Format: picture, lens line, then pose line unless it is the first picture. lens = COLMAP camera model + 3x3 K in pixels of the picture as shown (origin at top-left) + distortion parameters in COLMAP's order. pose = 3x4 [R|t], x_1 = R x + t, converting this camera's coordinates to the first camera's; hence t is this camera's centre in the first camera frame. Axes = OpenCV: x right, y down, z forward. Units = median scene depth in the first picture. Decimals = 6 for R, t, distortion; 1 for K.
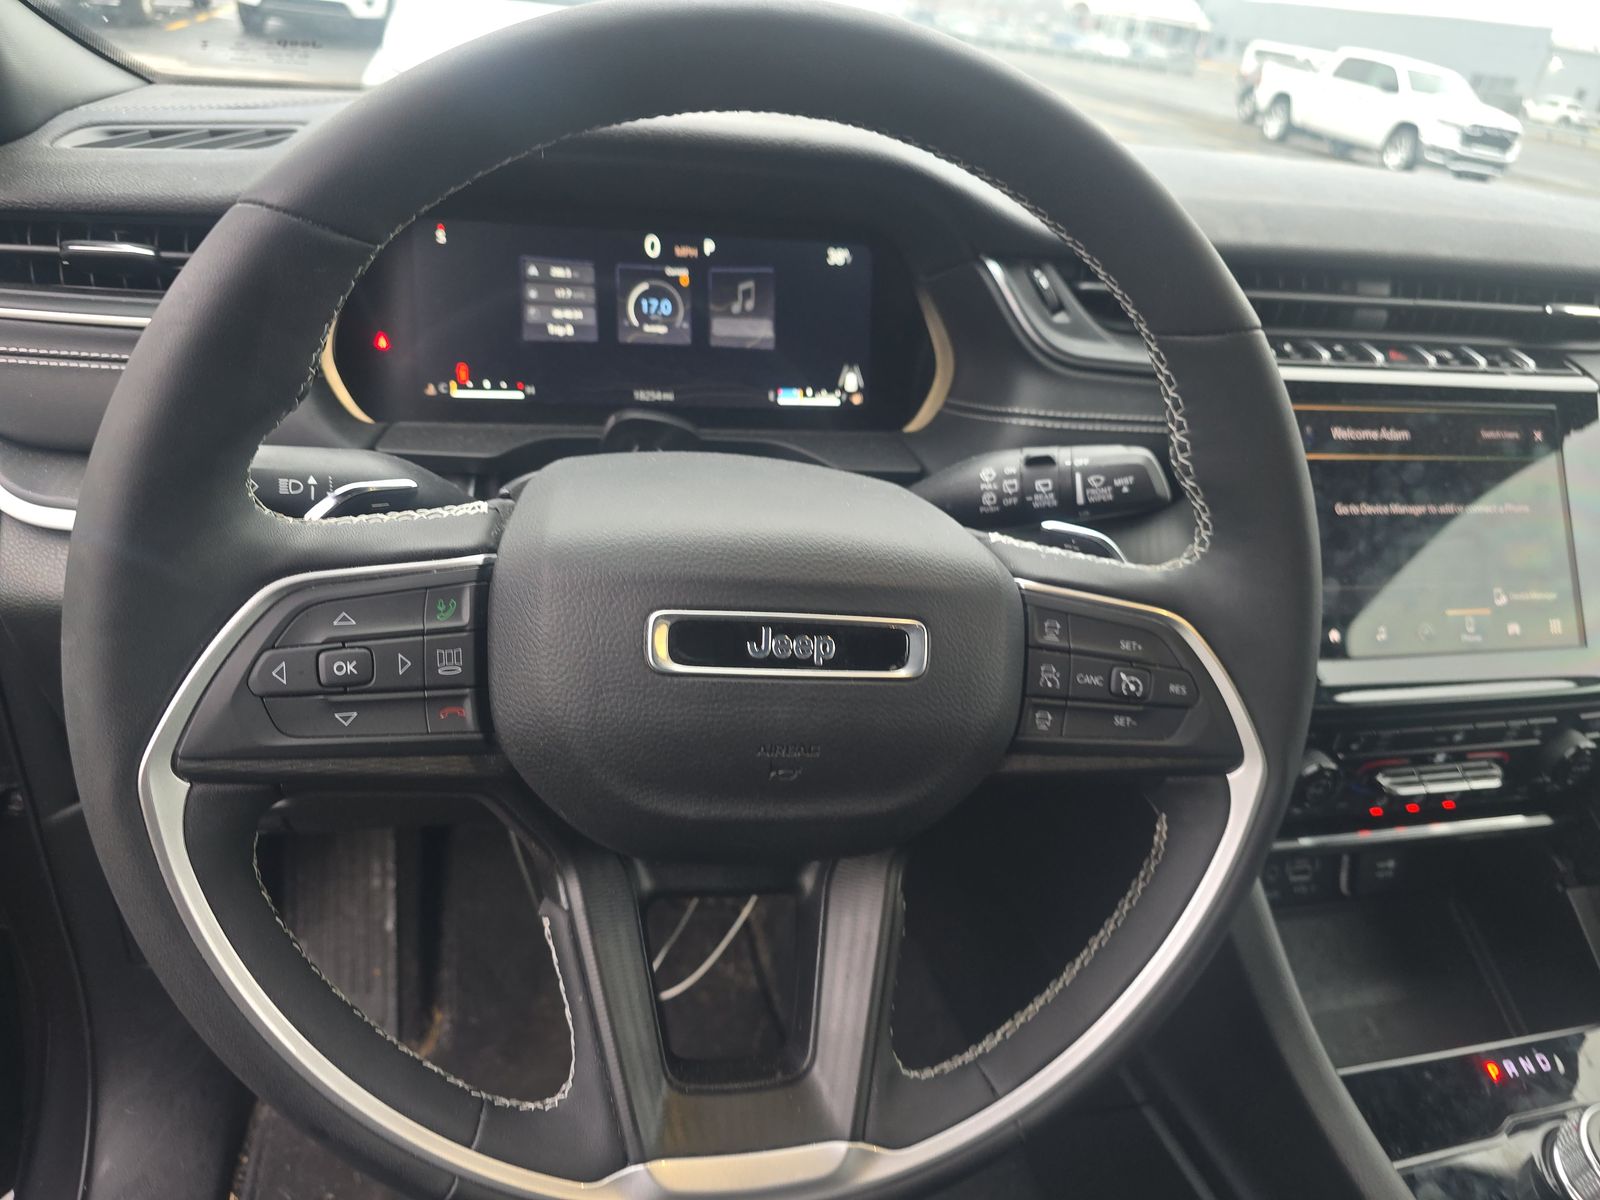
lens RADIAL K [[1076.7, 0, 798.3], [0, 1076.7, 604.9], [0, 0, 1]] dist [-0.002814, -0.010556]
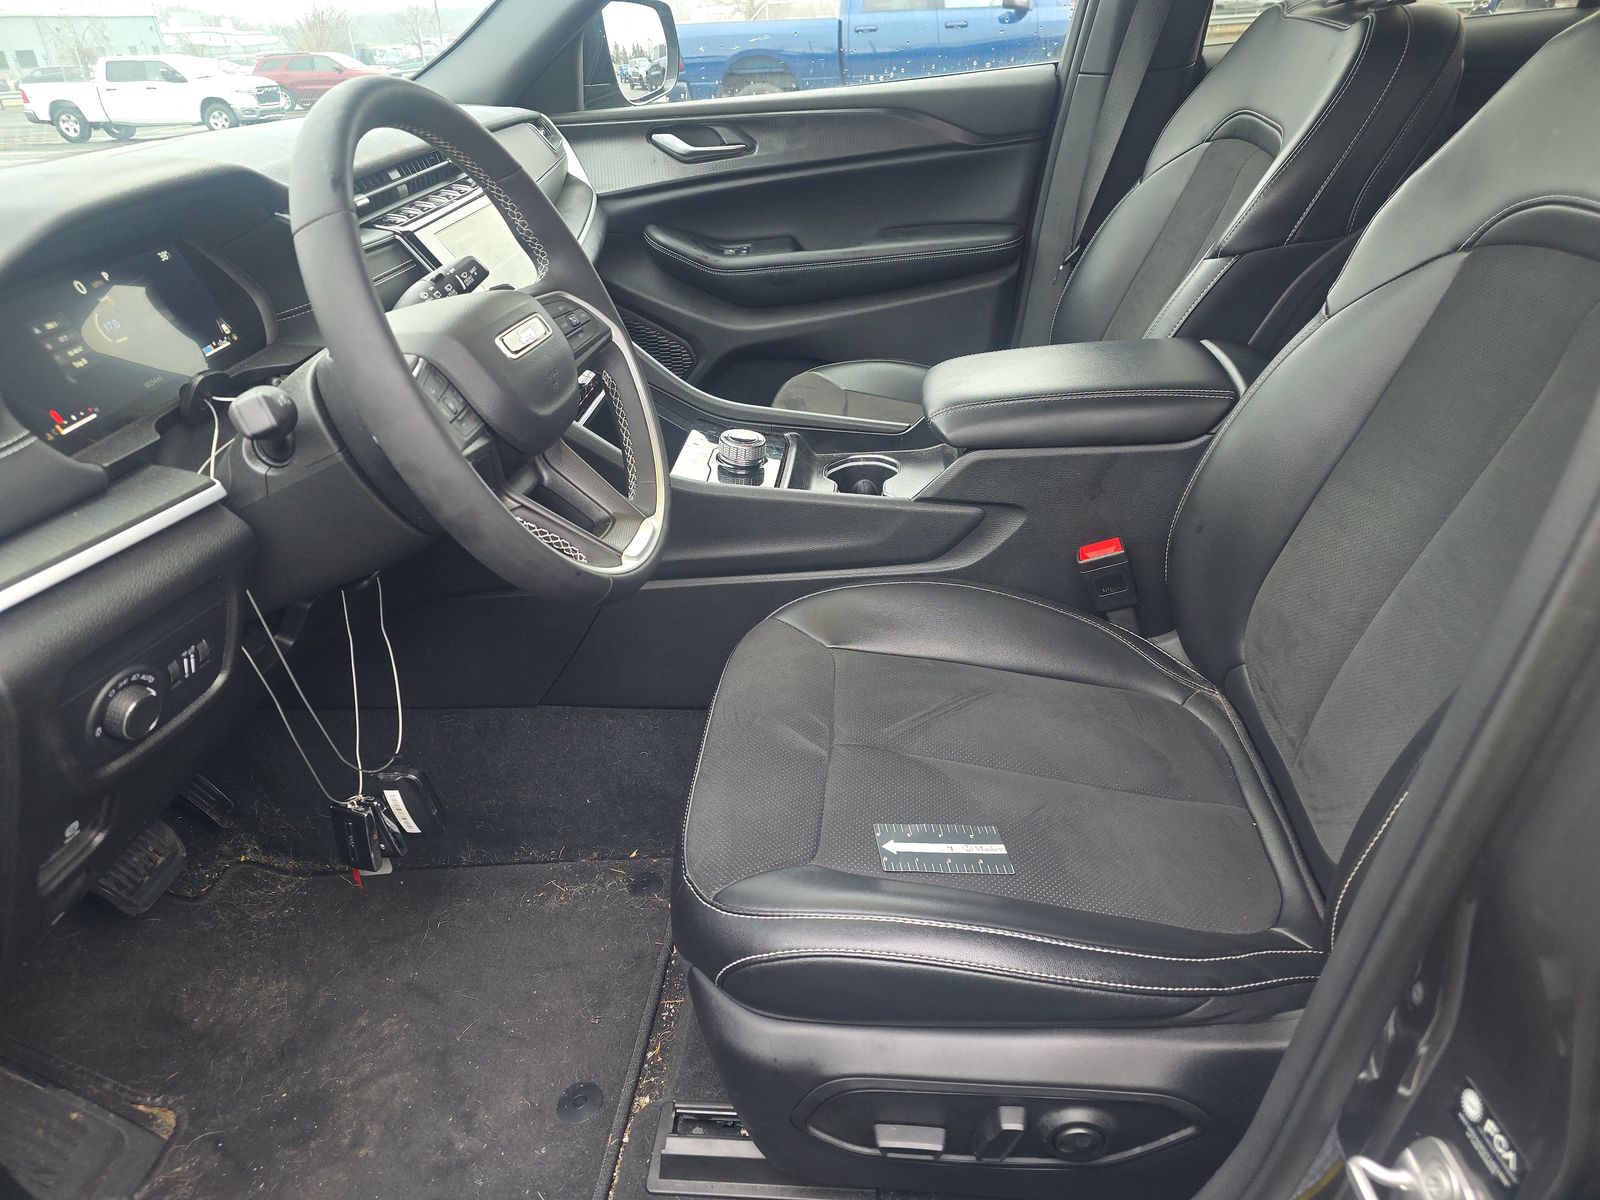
lens RADIAL K [[1076.7, 0, 794.4], [0, 1076.7, 595.6], [0, 0, 1]] dist [-0.002814, -0.010556]
pose [[0.299717, -0.567465, 0.766911, -1.116517], [0.545936, 0.761255, 0.349922, -0.018396], [-0.782383, 0.313807, 0.537961, -0.308791]]
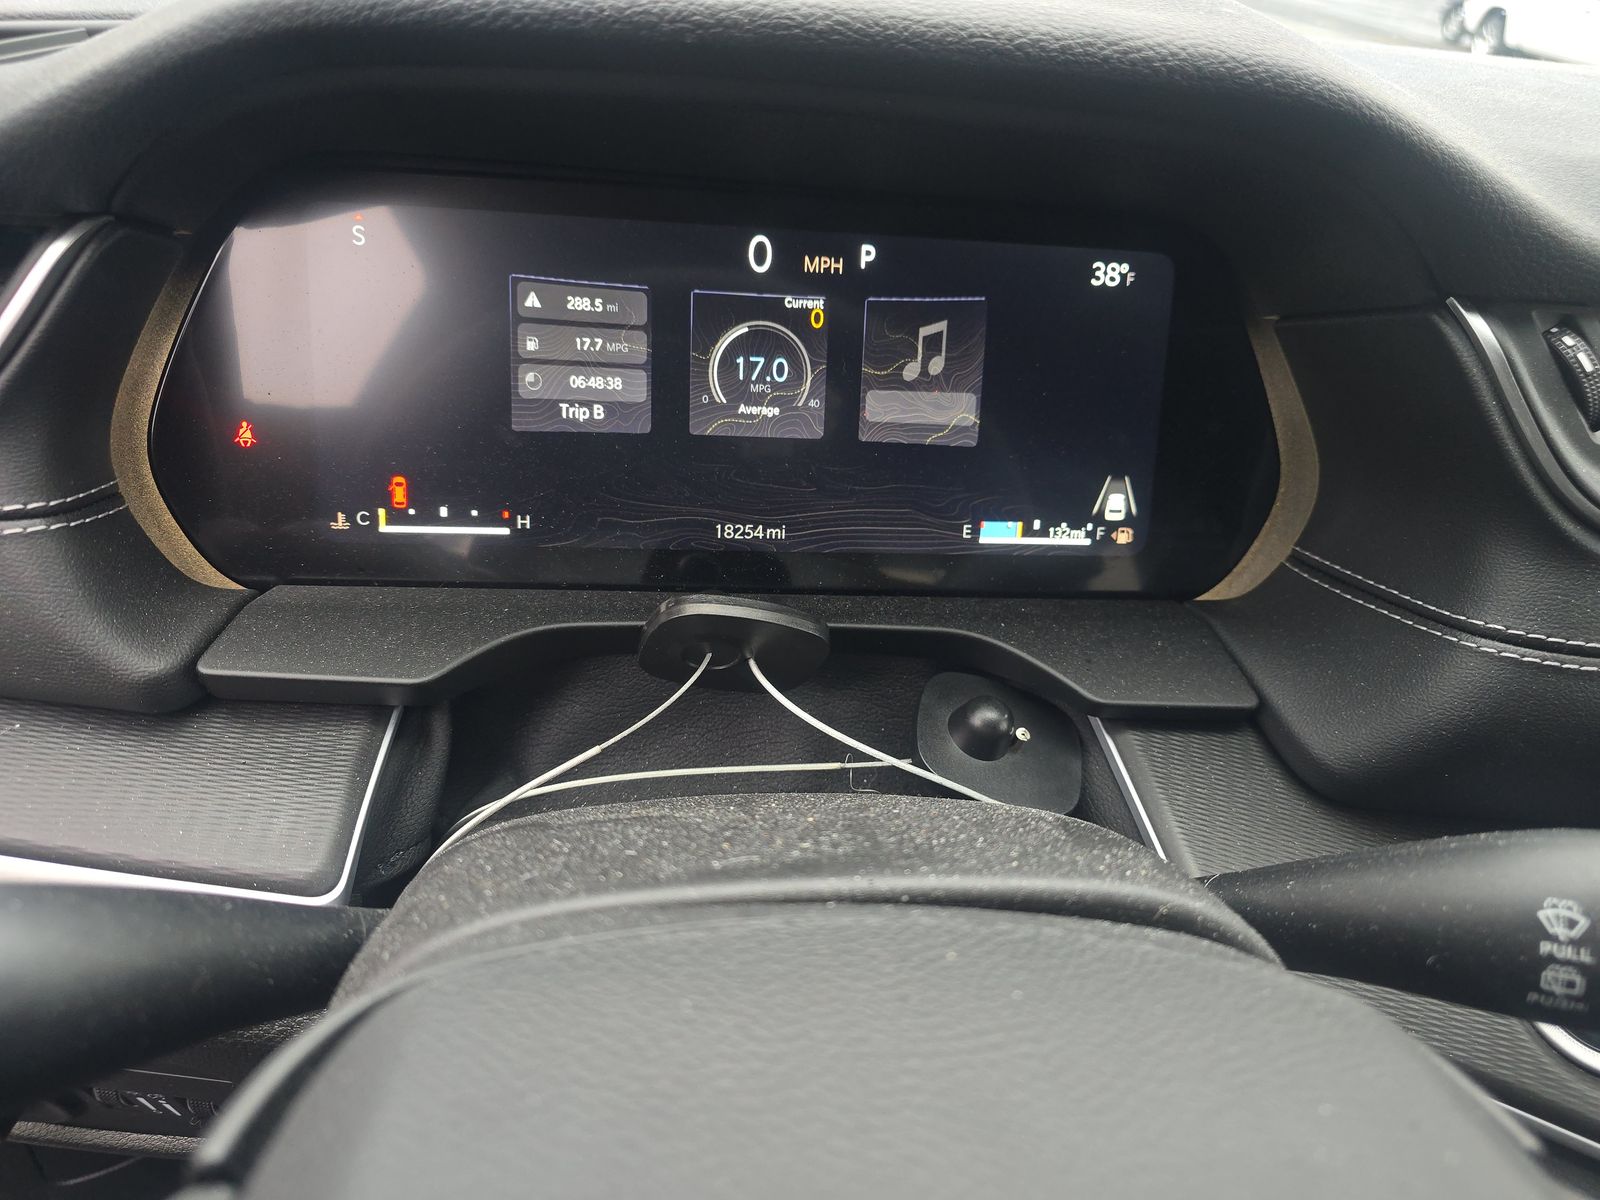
lens RADIAL K [[1076.7, 0, 800.1], [0, 1076.7, 602.4], [0, 0, 1]] dist [-0.002814, -0.010556]
pose [[0.992409, 0.053384, -0.110789, -0.048342], [-0.046970, 0.997110, 0.059718, -0.194840], [0.113657, -0.054061, 0.992048, 0.468897]]
